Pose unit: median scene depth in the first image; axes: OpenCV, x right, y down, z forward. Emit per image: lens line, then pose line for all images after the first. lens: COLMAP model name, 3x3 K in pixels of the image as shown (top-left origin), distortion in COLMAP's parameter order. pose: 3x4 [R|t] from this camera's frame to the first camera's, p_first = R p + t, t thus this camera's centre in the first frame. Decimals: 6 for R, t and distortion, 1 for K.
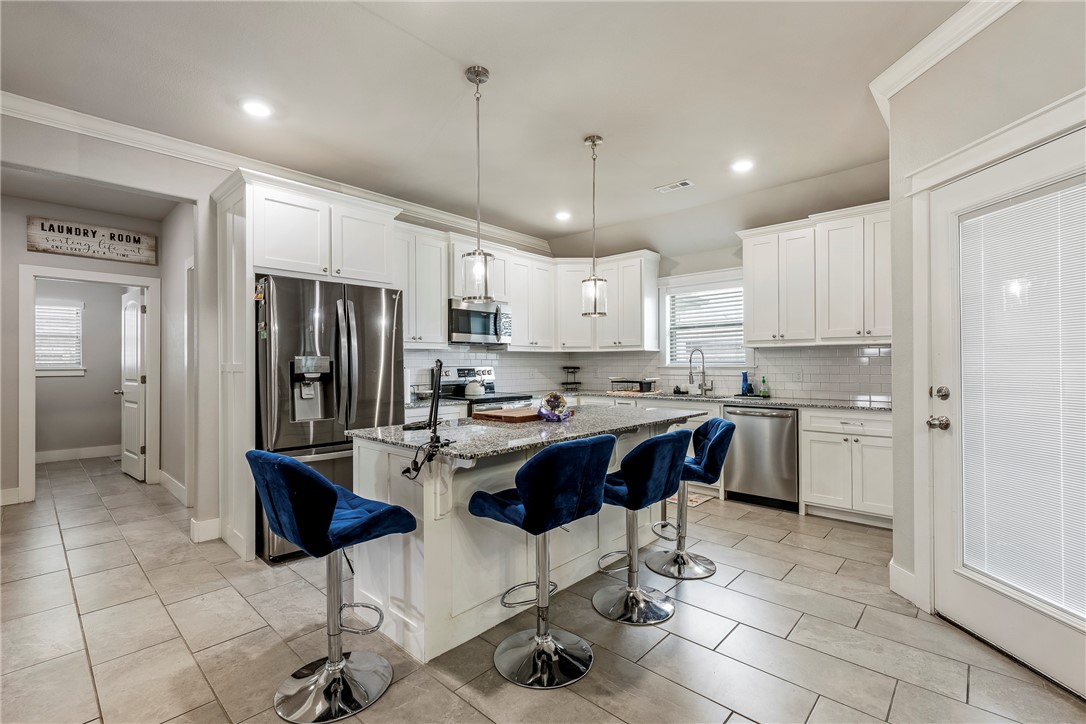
lens RADIAL K [[489.5, 0, 542.5], [0, 489.5, 362.4], [0, 0, 1]] dist [-0.000846, 0.000123]
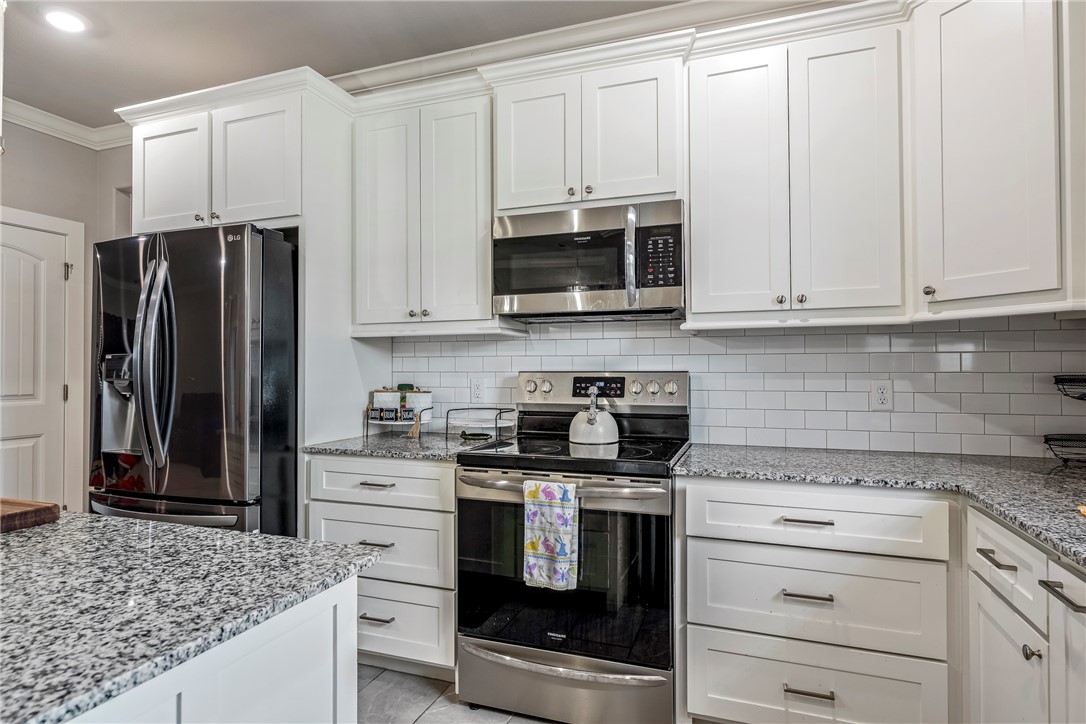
lens RADIAL K [[588.5, 0, 542.4], [0, 588.5, 364.4], [0, 0, 1]] dist [0.000216, 0.000034]
pose [[0.384706, -0.009123, -0.922994, 0.302973], [0.000126, 0.999952, -0.009831, 0.007093], [0.923039, 0.003666, 0.384688, 0.786604]]
